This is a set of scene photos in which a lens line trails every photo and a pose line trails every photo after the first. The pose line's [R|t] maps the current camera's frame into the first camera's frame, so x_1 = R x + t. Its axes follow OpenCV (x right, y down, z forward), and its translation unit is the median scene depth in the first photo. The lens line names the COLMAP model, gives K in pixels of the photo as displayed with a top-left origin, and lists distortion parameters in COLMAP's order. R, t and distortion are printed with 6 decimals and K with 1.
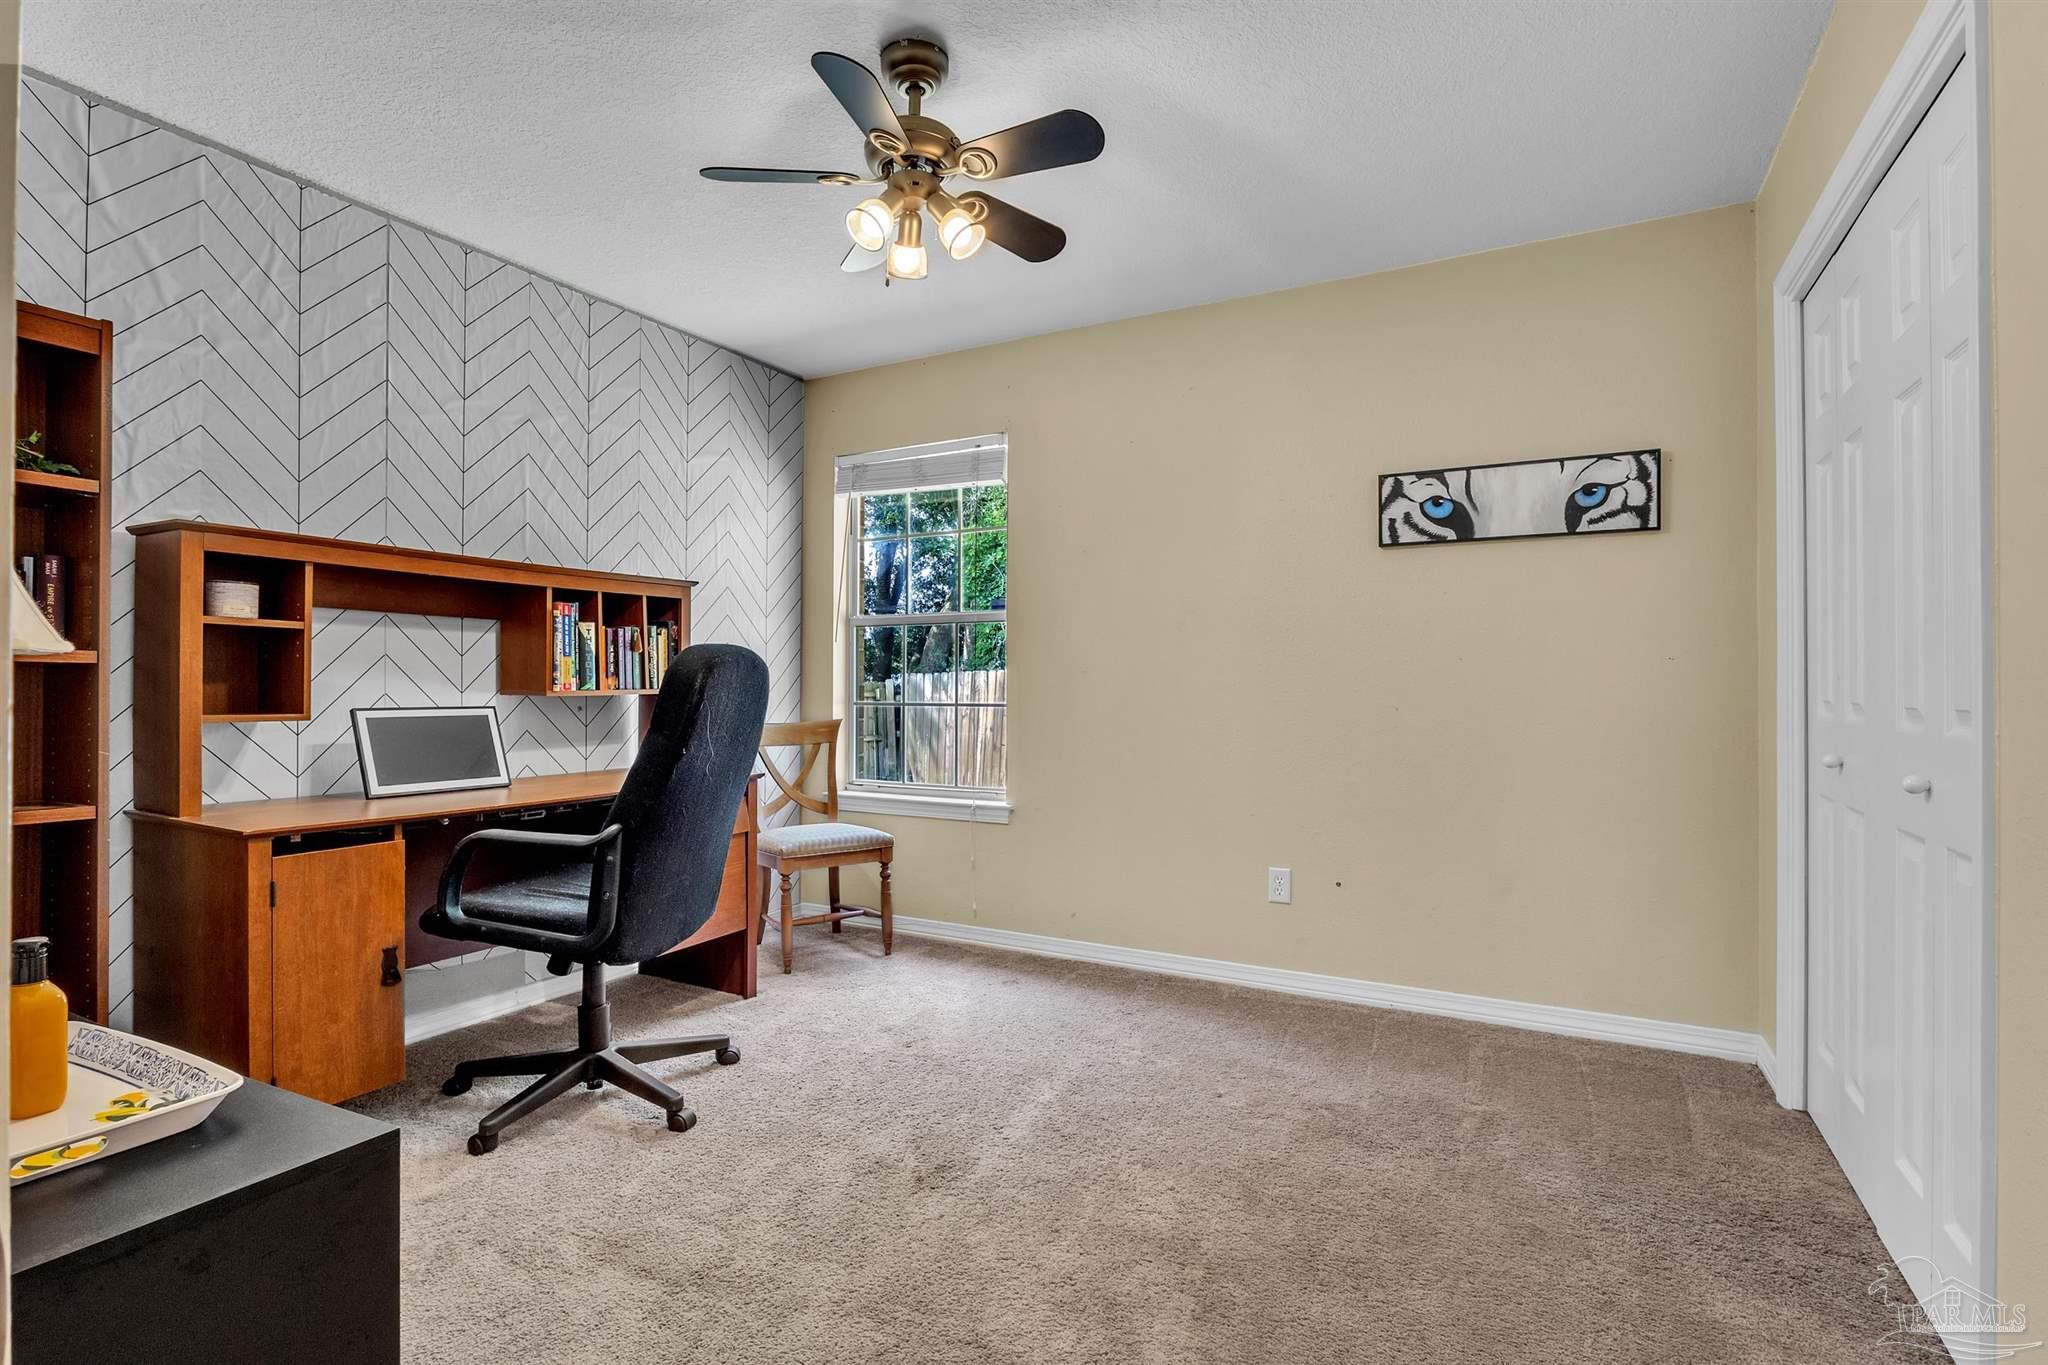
lens RADIAL K [[962.4, 0, 1026.5], [0, 962.4, 683.4], [0, 0, 1]] dist [0.003634, 0.000076]
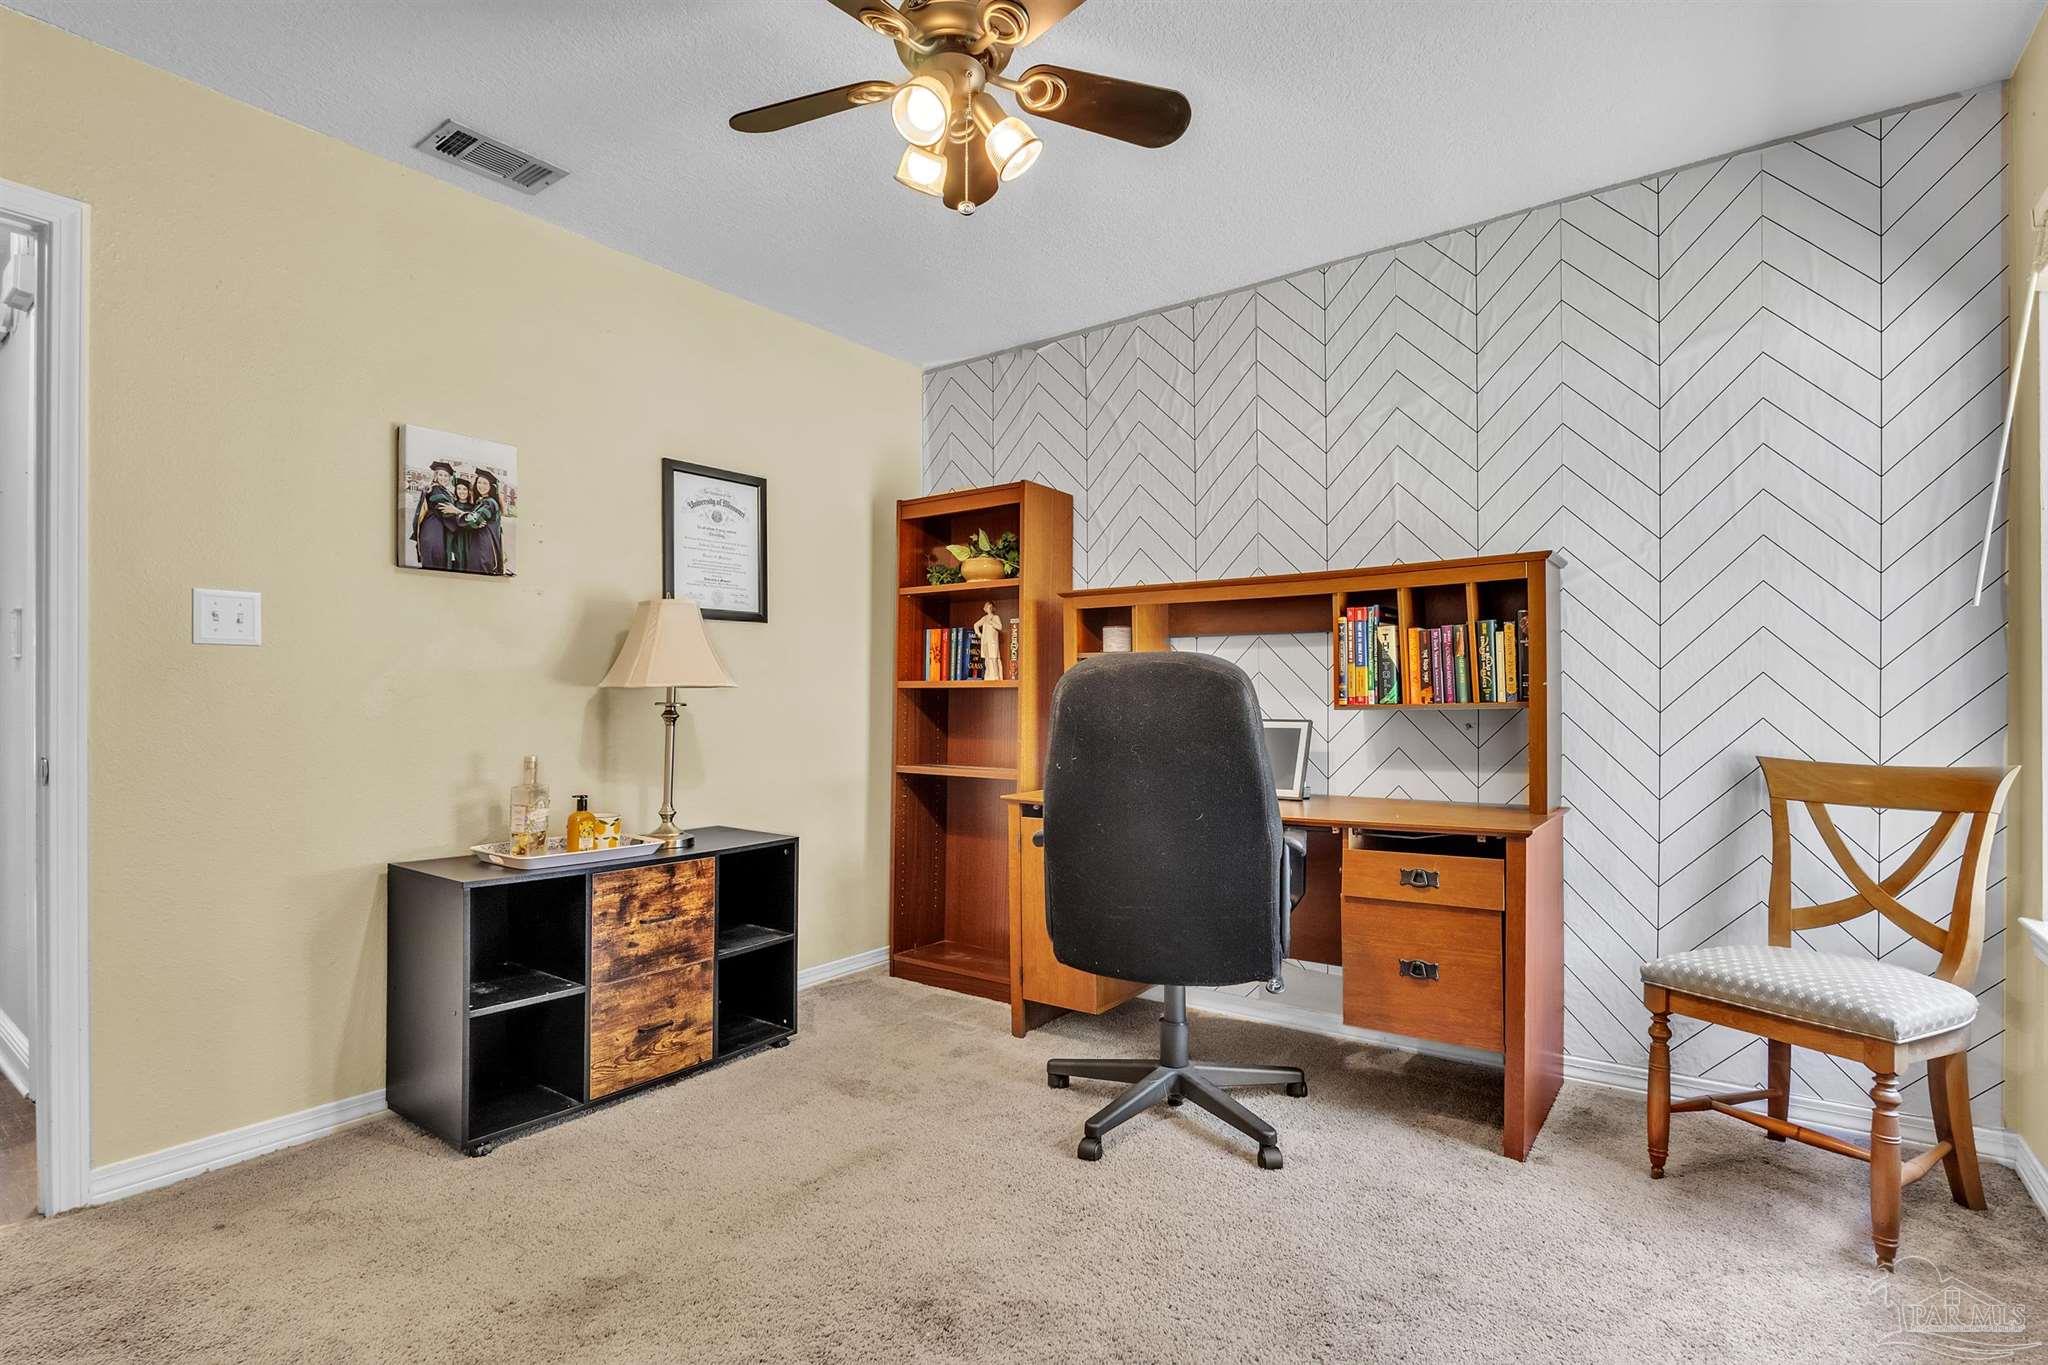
lens RADIAL K [[962.4, 0, 1024.9], [0, 962.4, 696.7], [0, 0, 1]] dist [0.003634, 0.000076]
pose [[-0.110189, -0.006405, -0.993890, 0.442026], [0.004768, 0.999964, -0.006973, 0.004954], [0.993899, -0.005507, -0.110154, 0.767832]]
